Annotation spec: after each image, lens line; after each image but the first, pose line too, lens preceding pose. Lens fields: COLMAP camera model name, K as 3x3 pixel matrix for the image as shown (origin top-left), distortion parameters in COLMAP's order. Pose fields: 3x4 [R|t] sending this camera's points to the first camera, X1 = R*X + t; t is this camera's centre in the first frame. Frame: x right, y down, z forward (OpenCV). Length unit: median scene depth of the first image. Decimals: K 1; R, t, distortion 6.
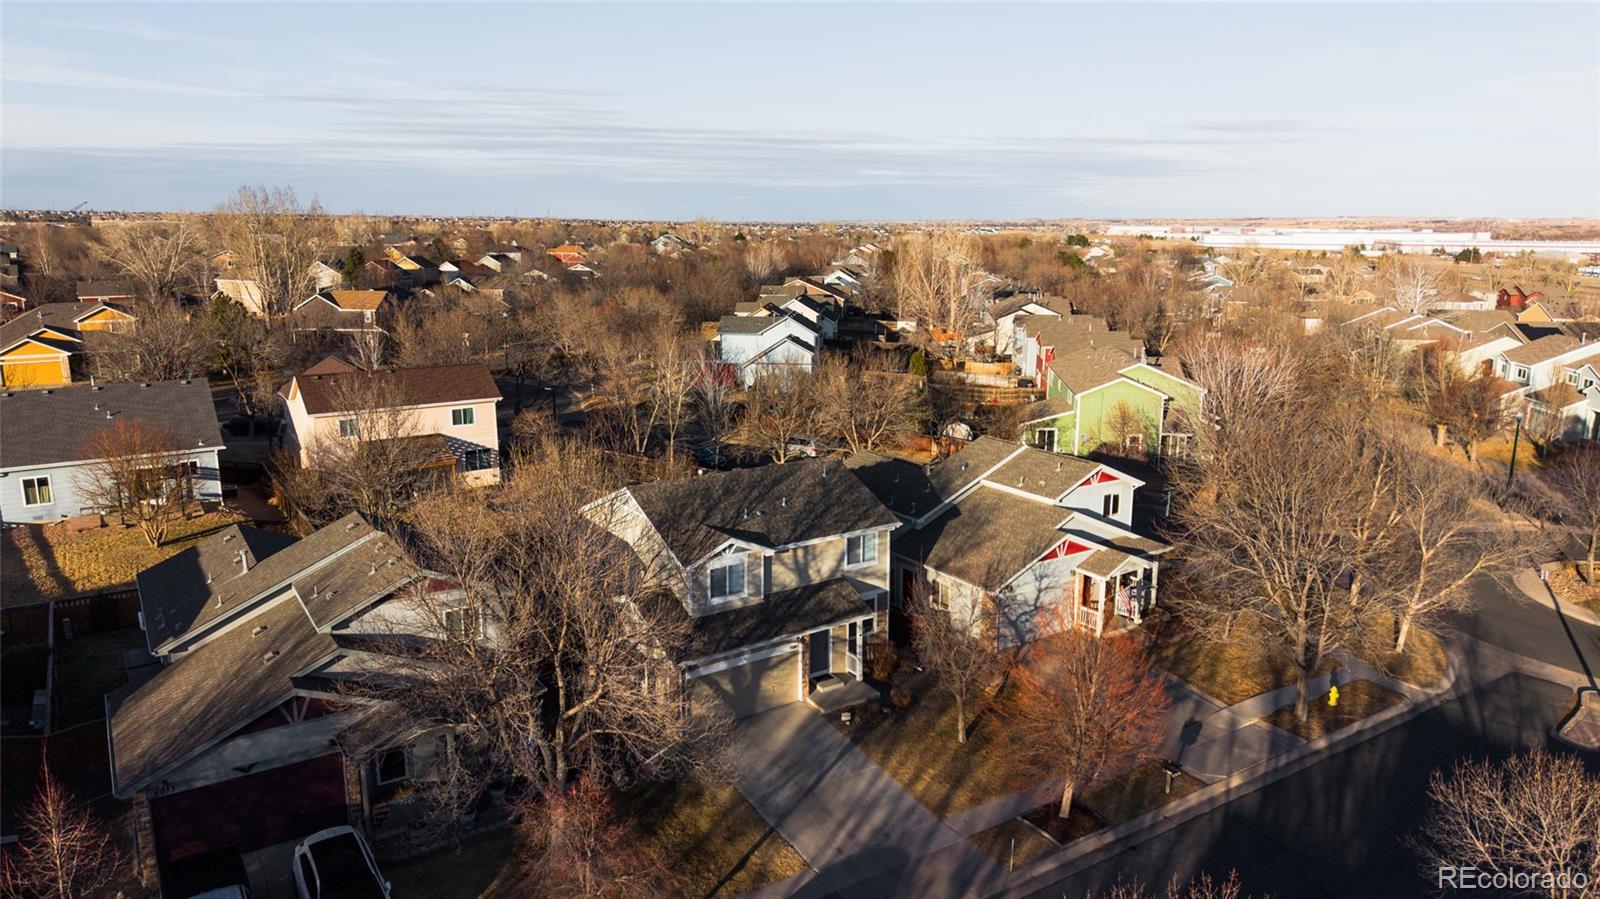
lens RADIAL K [[1056.2, 0, 800.0], [0, 1056.2, 449.5], [0, 0, 1]] dist [0.026553, -0.038725]
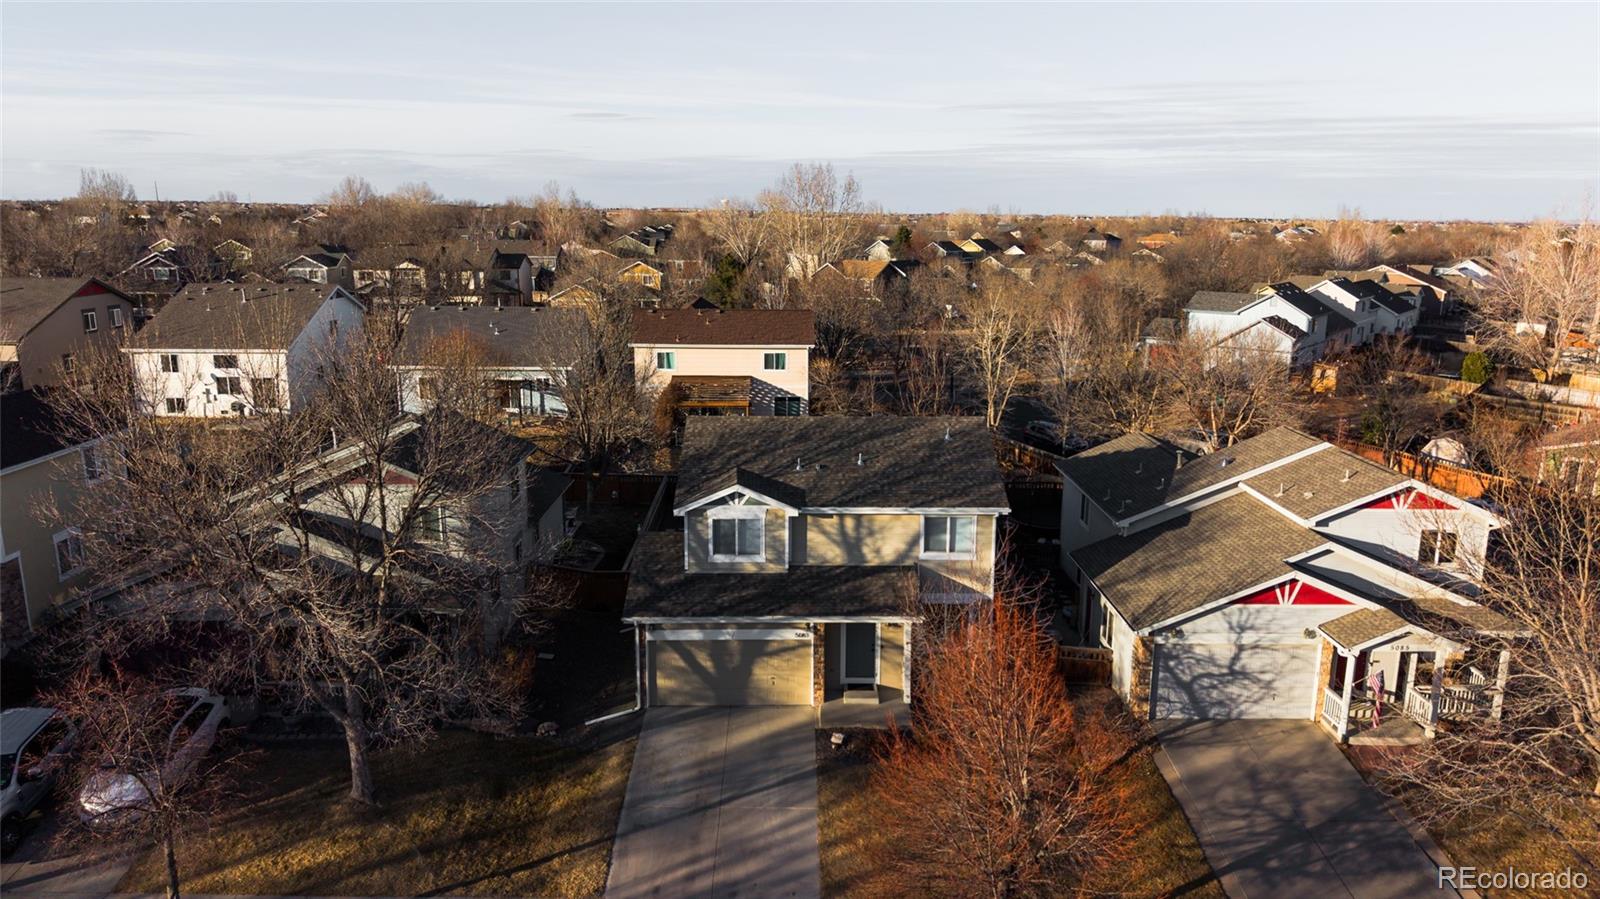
lens RADIAL K [[1056.2, 0, 800.0], [0, 1056.2, 449.5], [0, 0, 1]] dist [0.026553, -0.038725]
pose [[0.831652, 0.118069, -0.542601, 0.378083], [-0.118176, 0.992382, 0.034810, 0.020510], [0.542577, 0.035172, 0.839269, 0.310619]]
